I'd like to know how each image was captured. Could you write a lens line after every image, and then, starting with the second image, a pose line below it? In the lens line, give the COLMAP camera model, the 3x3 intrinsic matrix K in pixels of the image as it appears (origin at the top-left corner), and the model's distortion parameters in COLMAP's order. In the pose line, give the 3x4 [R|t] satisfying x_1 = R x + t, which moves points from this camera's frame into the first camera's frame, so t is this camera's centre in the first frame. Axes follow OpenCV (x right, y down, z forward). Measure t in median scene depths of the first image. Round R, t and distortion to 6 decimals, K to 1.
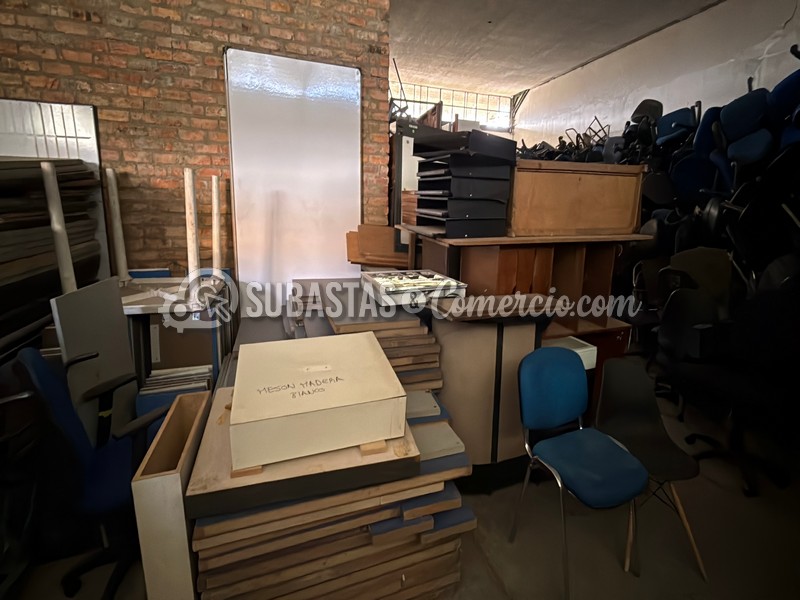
lens RADIAL K [[353.2, 0, 398.7], [0, 353.2, 264.3], [0, 0, 1]] dist [0.000150, -0.000300]
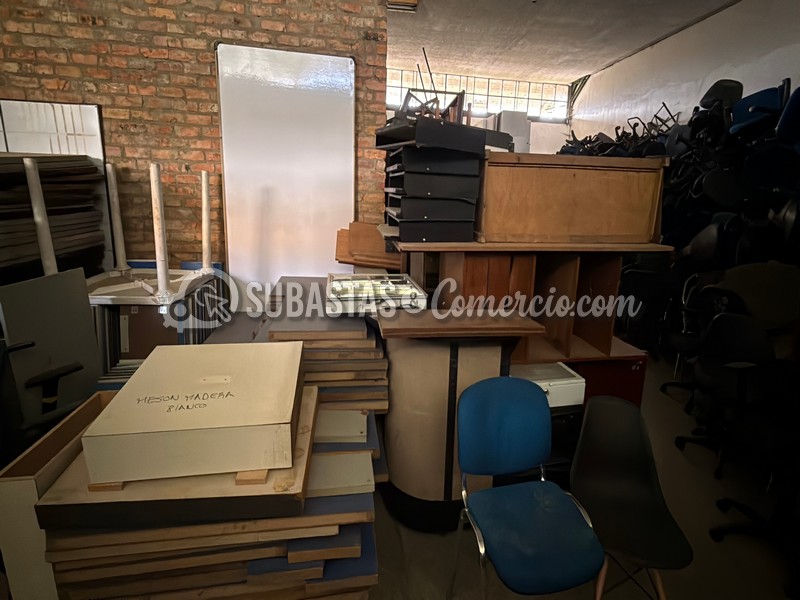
lens RADIAL K [[354.8, 0, 401.1], [0, 354.8, 261.1], [0, 0, 1]] dist [-0.000502, -0.000114]
pose [[0.984947, 0.043478, -0.167302, 0.225641], [-0.042966, 0.999054, 0.006679, -0.024721], [0.167434, 0.000610, 0.985883, 0.096333]]
